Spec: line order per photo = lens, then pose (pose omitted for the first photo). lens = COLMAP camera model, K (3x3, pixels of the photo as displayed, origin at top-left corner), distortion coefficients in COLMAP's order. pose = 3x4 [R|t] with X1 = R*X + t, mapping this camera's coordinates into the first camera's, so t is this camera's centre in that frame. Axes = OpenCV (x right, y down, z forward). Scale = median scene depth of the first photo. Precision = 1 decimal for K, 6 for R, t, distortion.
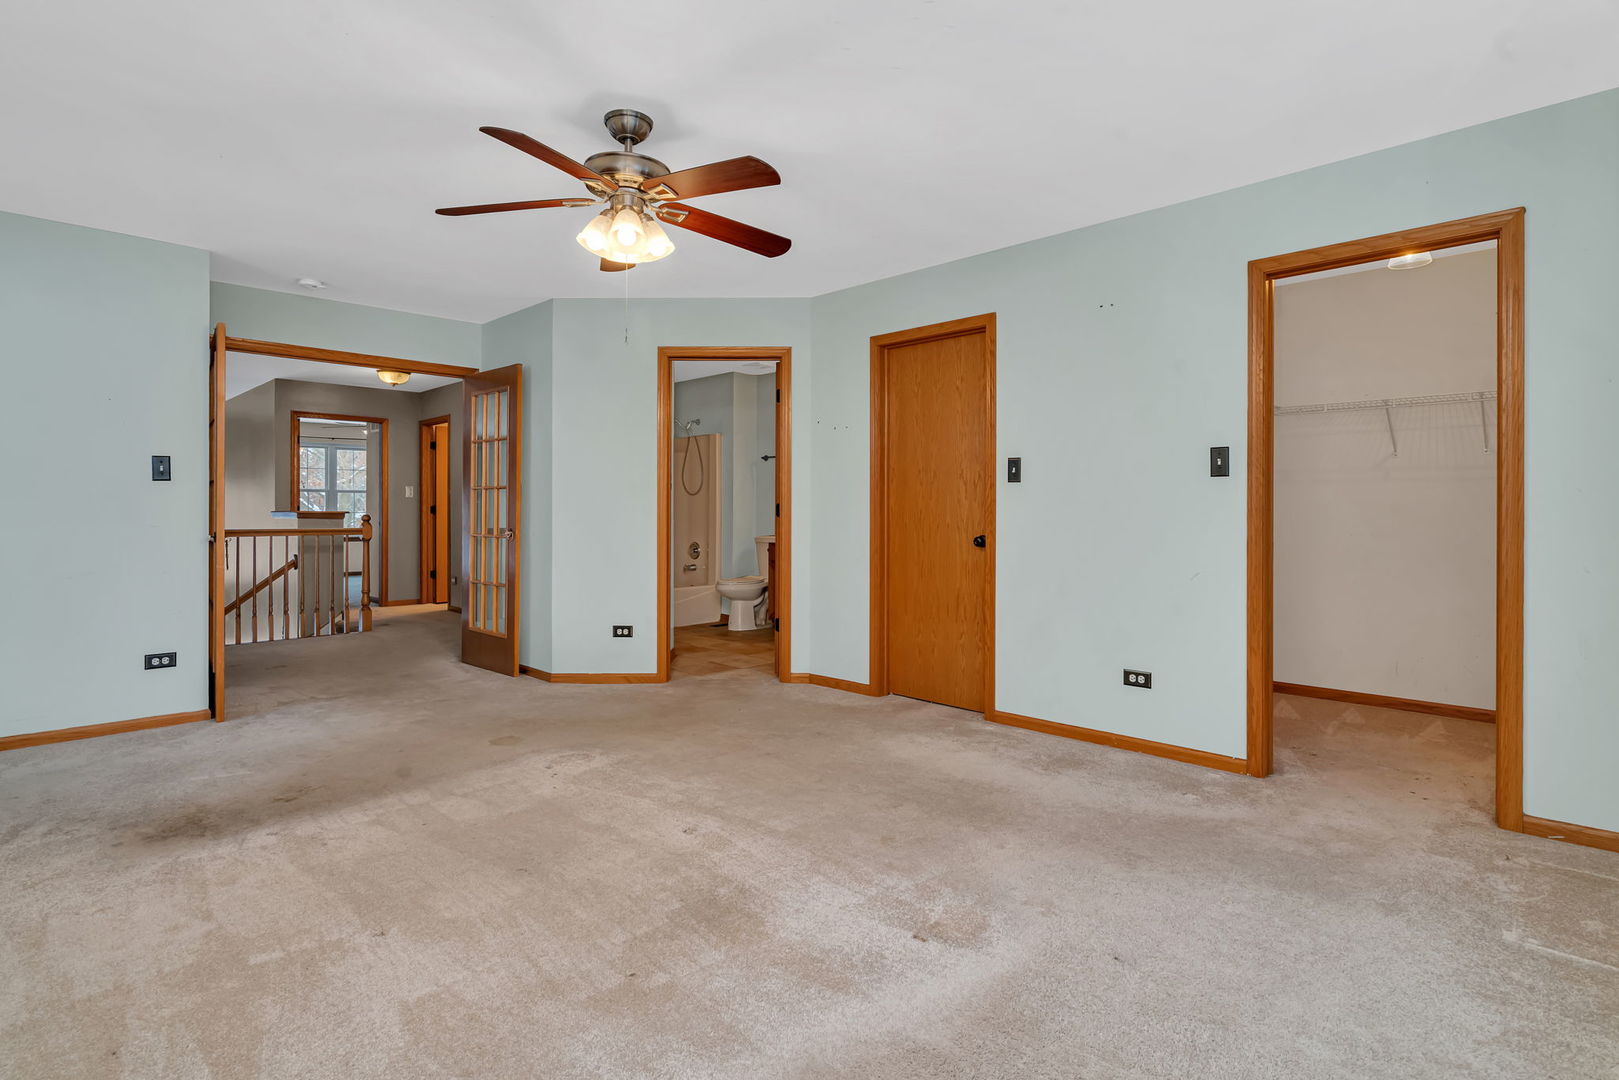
lens RADIAL K [[783.8, 0, 802.1], [0, 783.8, 533.6], [0, 0, 1]] dist [-0.001136, 0.000338]
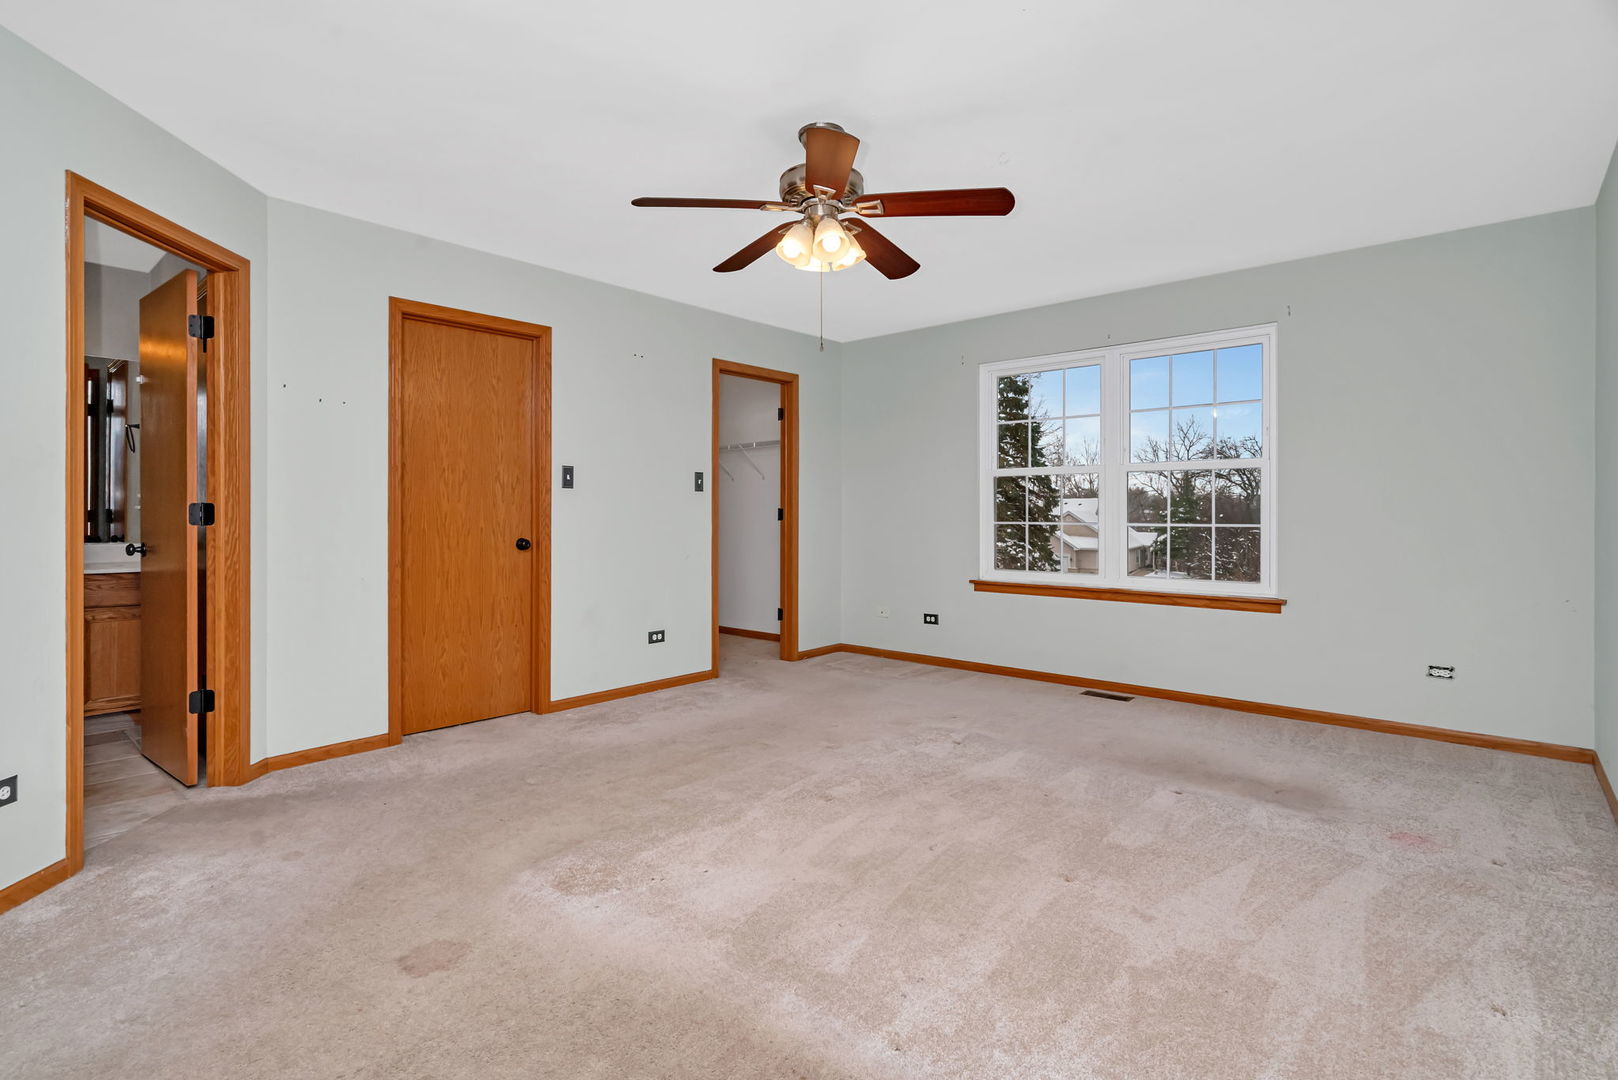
lens RADIAL K [[783.3, 0, 801.6], [0, 783.3, 533.6], [0, 0, 1]] dist [-0.001136, 0.000338]
pose [[-0.006340, -0.029481, 0.999545, -0.806674], [0.025829, 0.999227, 0.029635, -0.025275], [-0.999646, 0.026006, -0.005574, 0.661876]]
